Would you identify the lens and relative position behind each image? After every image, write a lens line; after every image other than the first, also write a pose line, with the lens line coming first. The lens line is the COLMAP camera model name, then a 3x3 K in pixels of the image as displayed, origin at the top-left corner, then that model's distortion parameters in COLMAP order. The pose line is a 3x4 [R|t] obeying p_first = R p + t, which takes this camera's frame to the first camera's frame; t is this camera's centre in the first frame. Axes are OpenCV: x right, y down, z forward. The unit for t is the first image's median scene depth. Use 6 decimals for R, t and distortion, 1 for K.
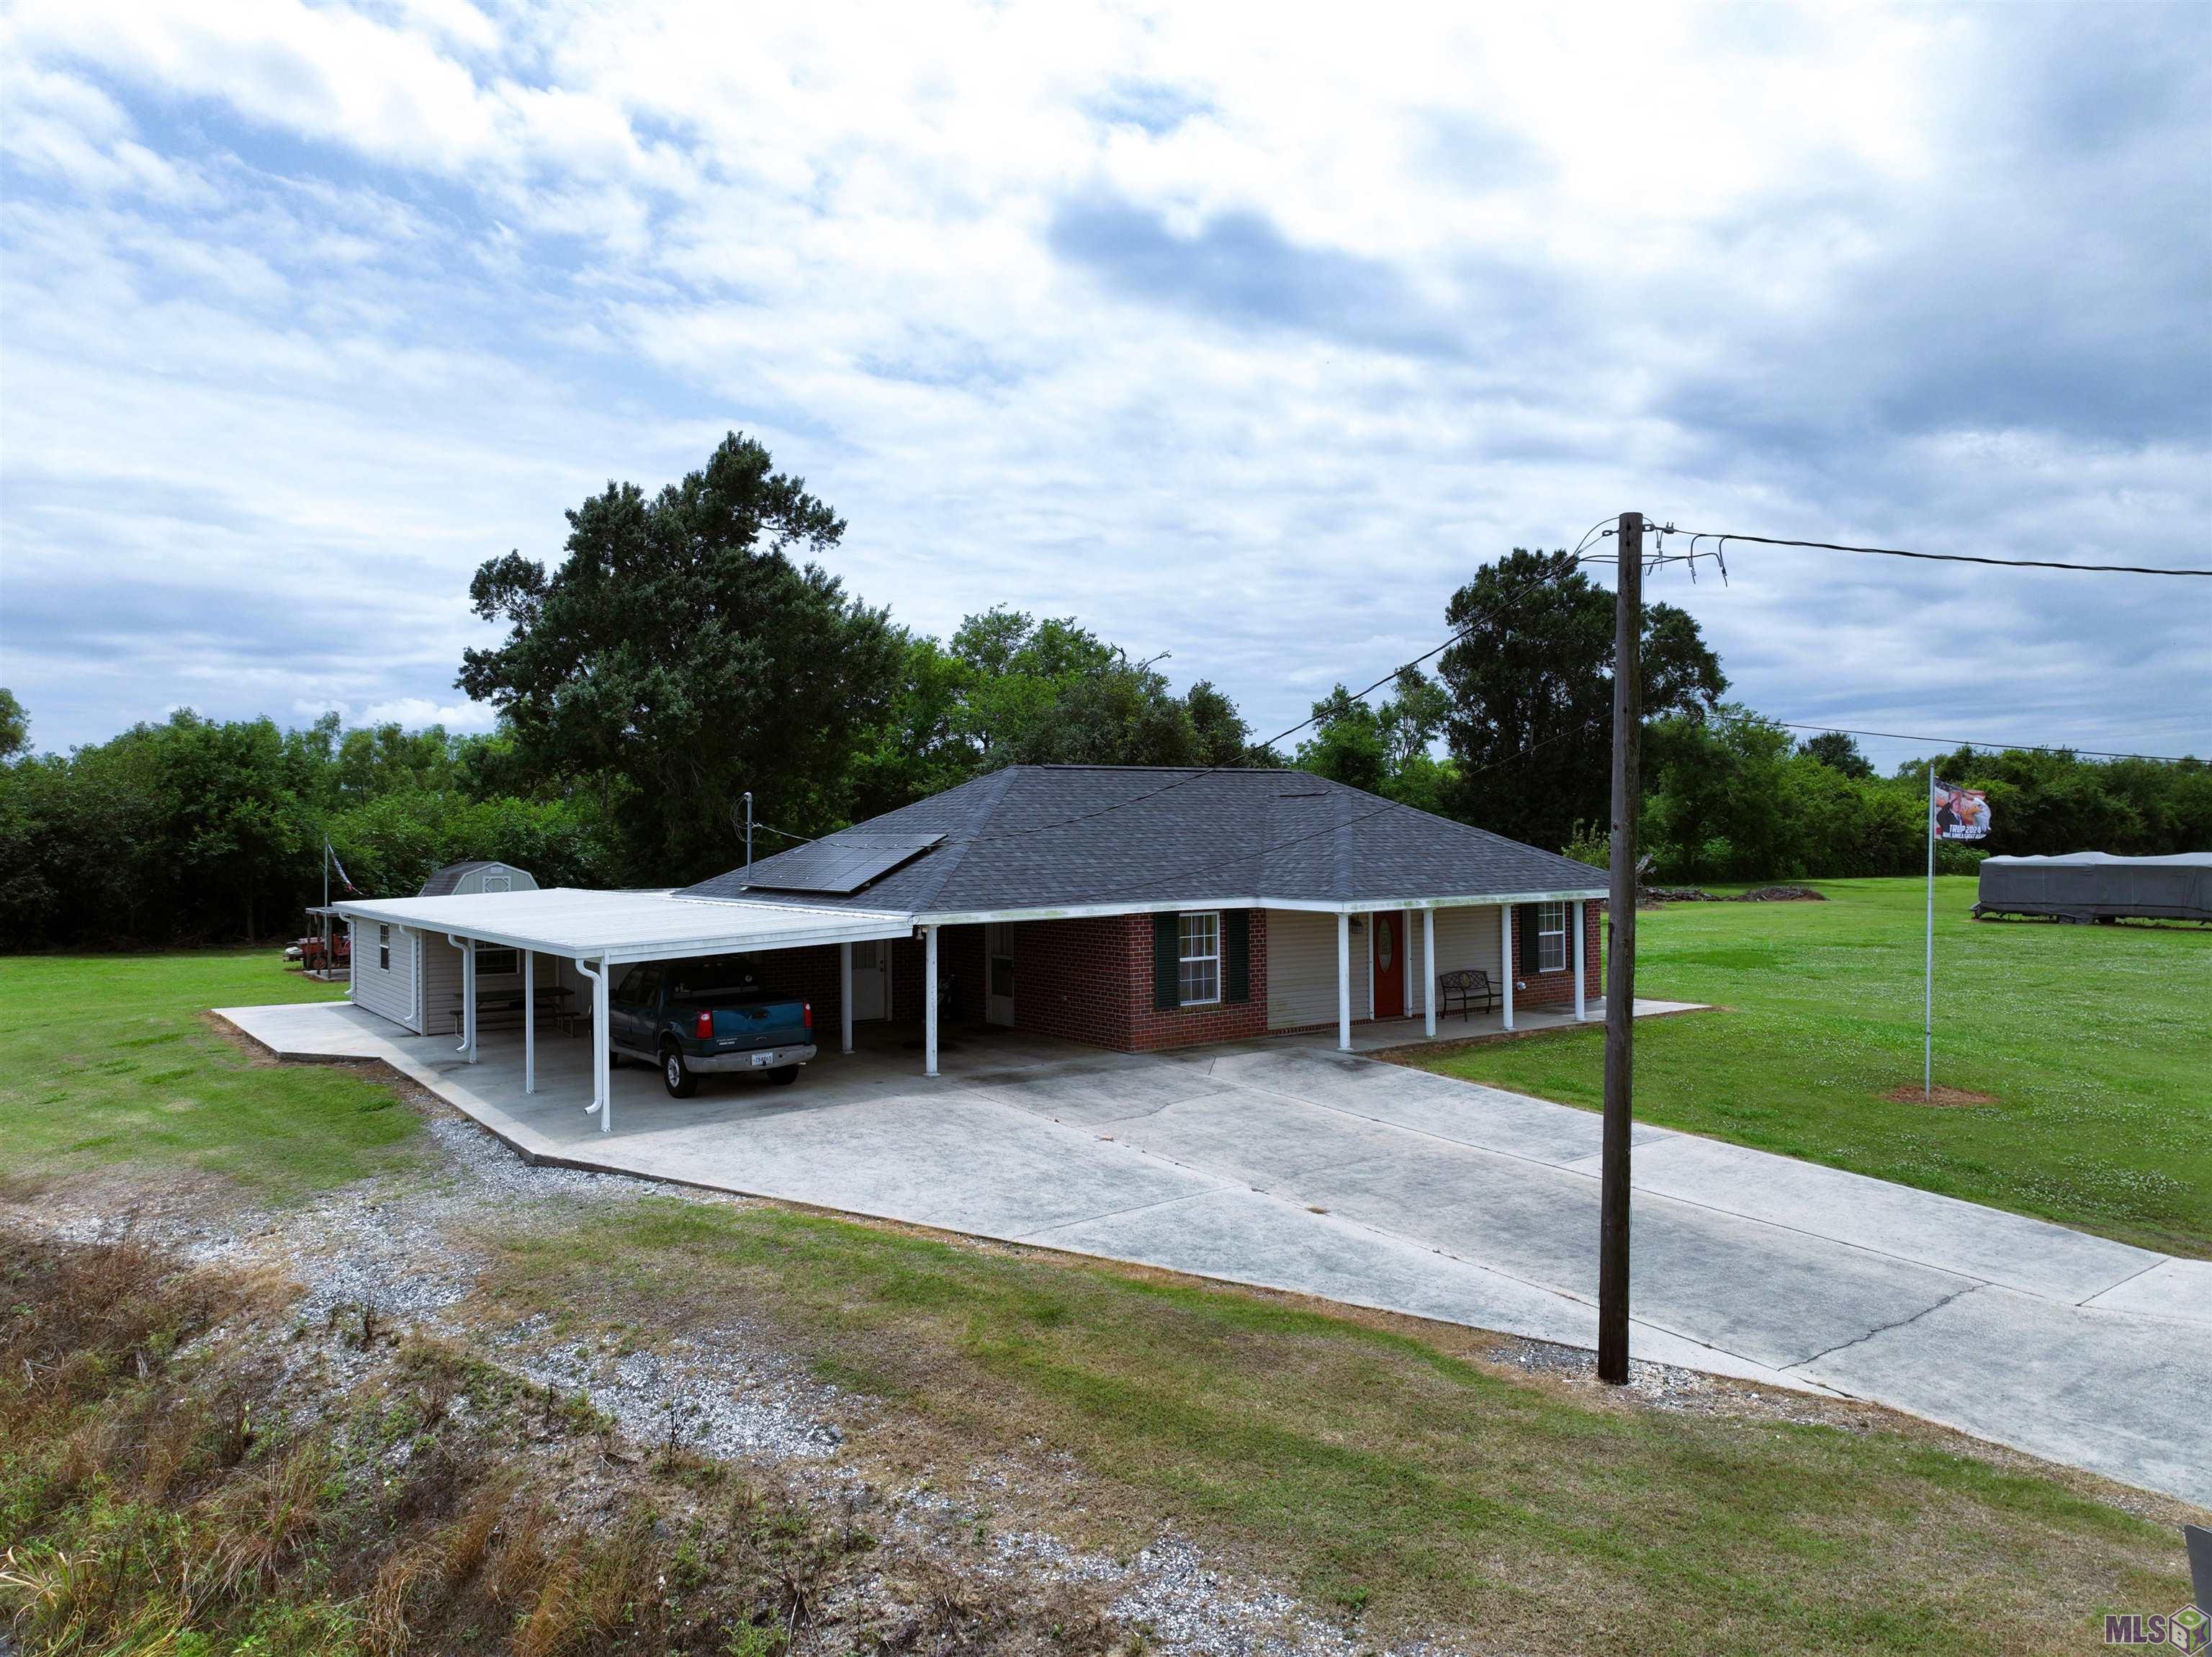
lens RADIAL K [[1549.1, 0, 1106.0], [0, 1549.1, 828.5], [0, 0, 1]] dist [-0.009174, 0.039759]
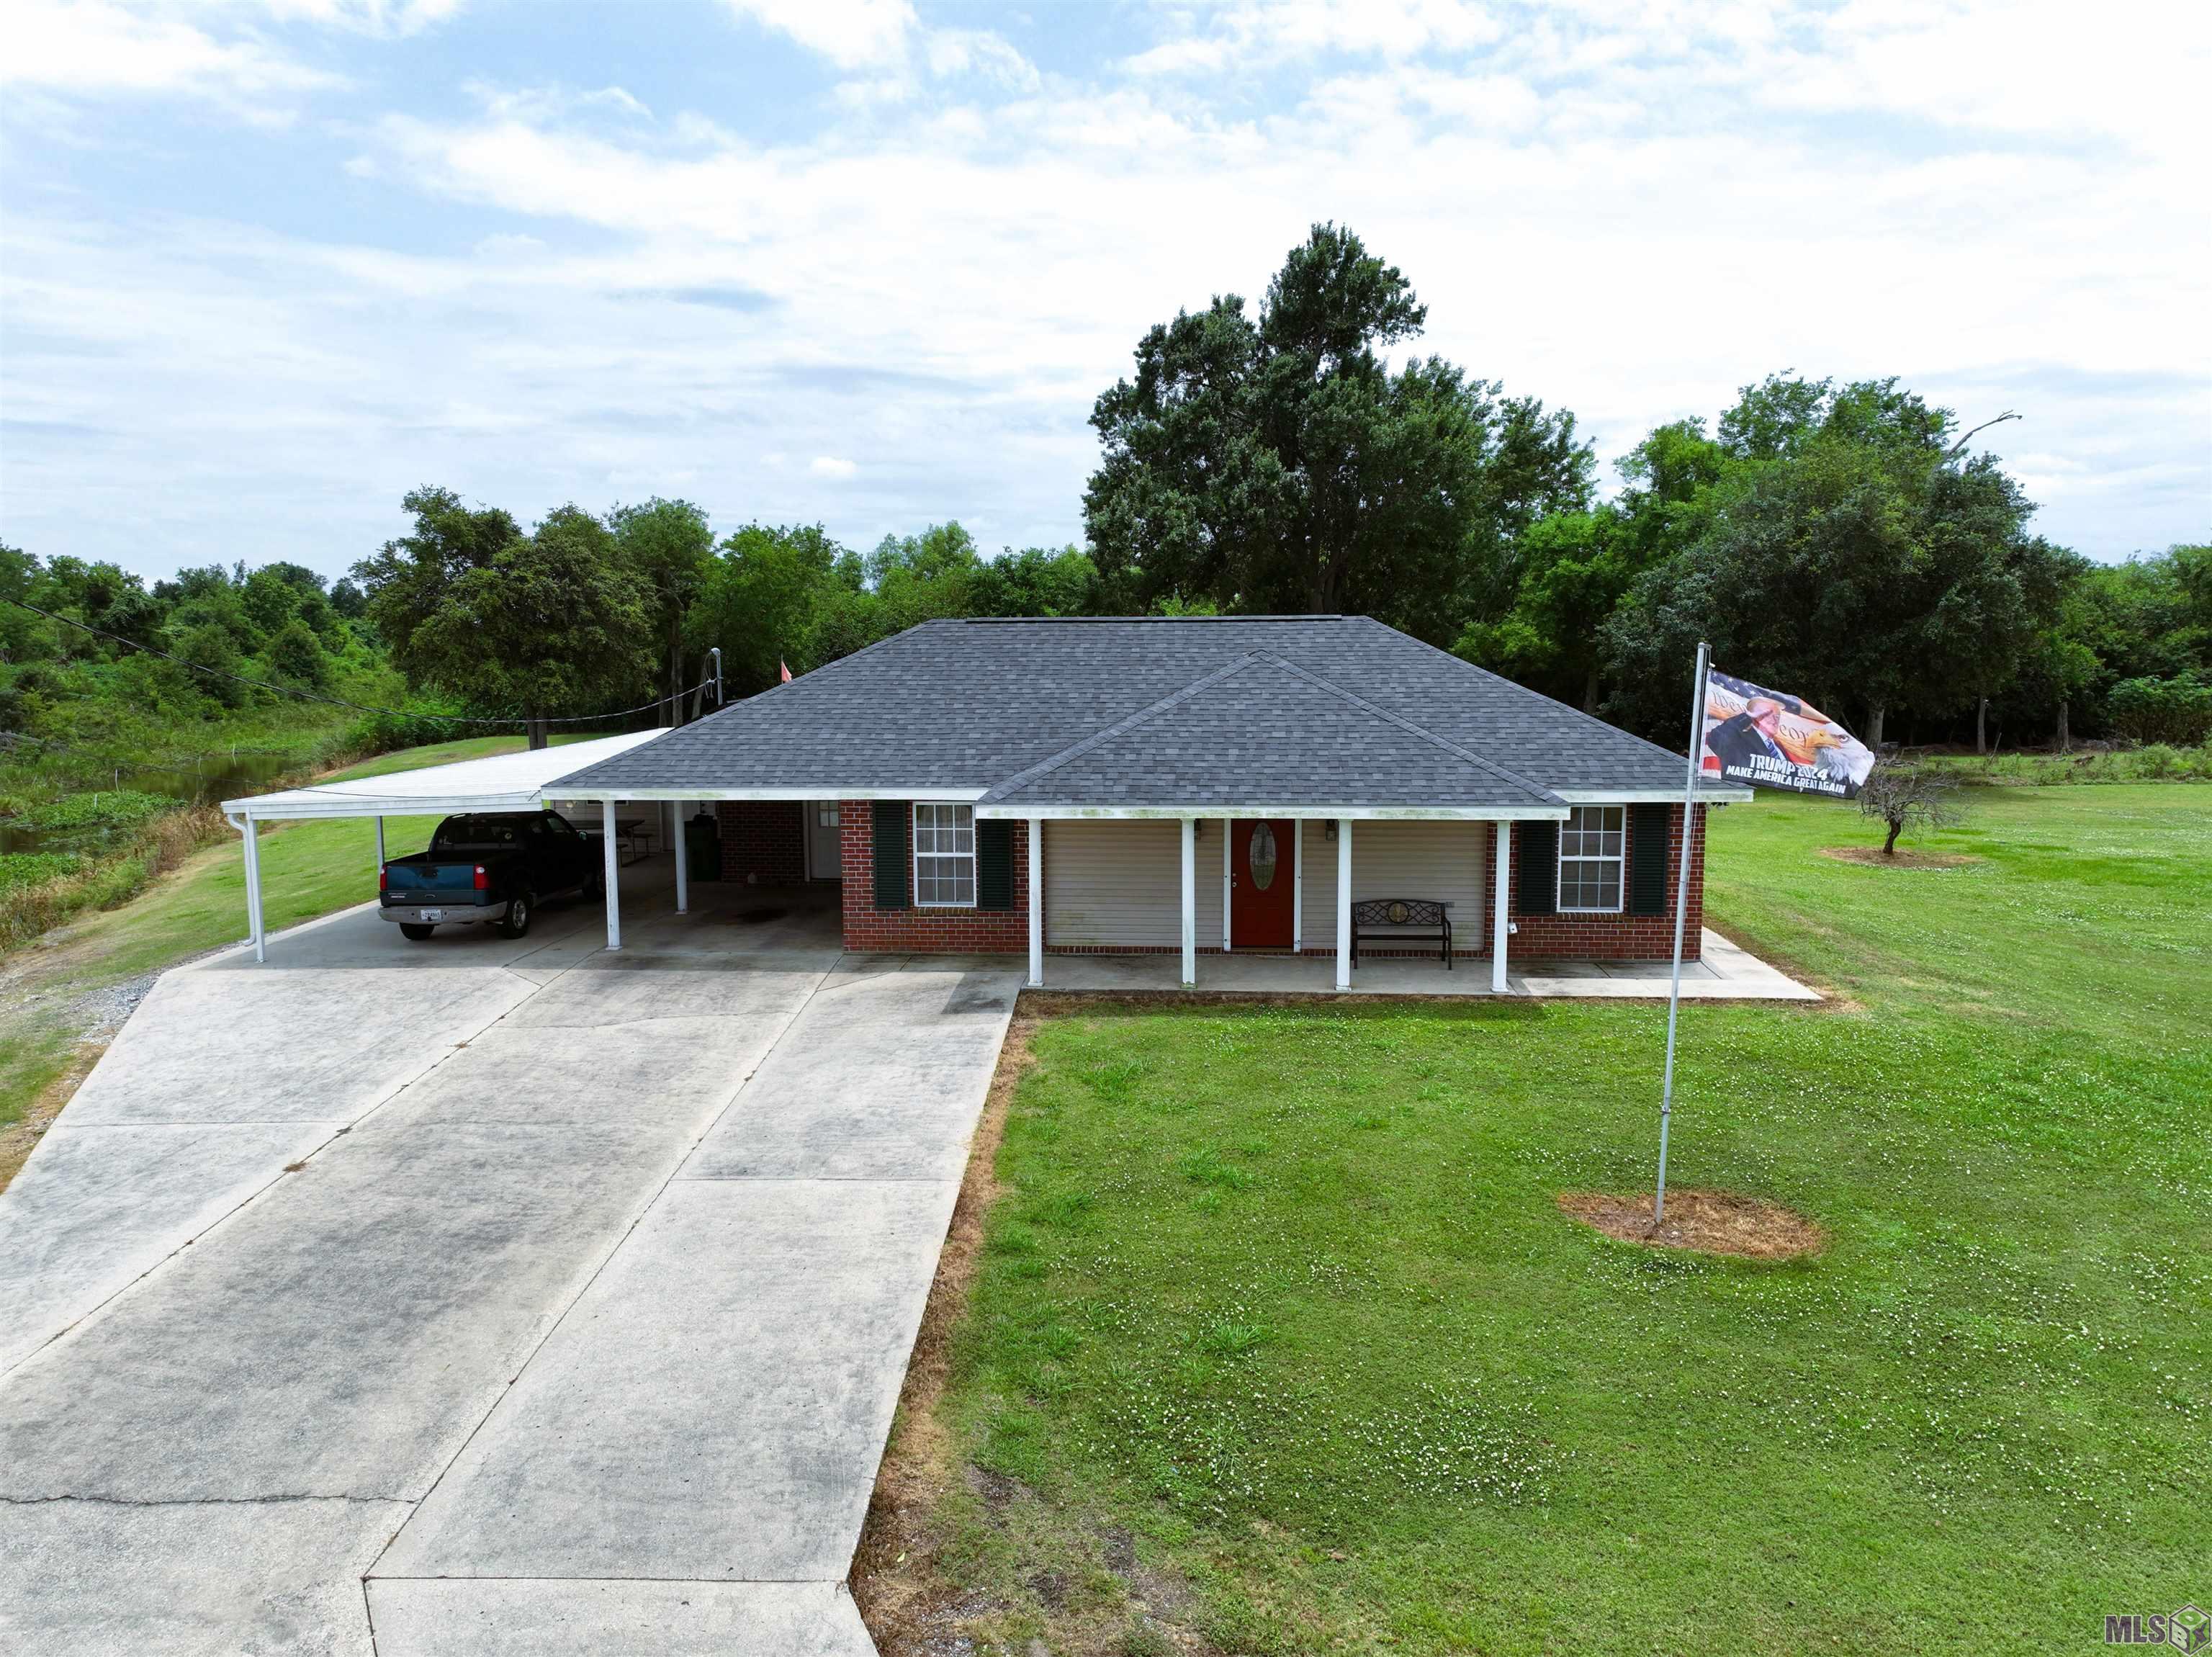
lens RADIAL K [[1549.1, 0, 1106.0], [0, 1549.1, 828.5], [0, 0, 1]] dist [-0.009174, 0.039759]
pose [[0.761058, 0.088274, -0.642649, 0.723694], [-0.001597, 0.990950, 0.134225, -0.049237], [0.648682, -0.101127, 0.754311, 0.436231]]
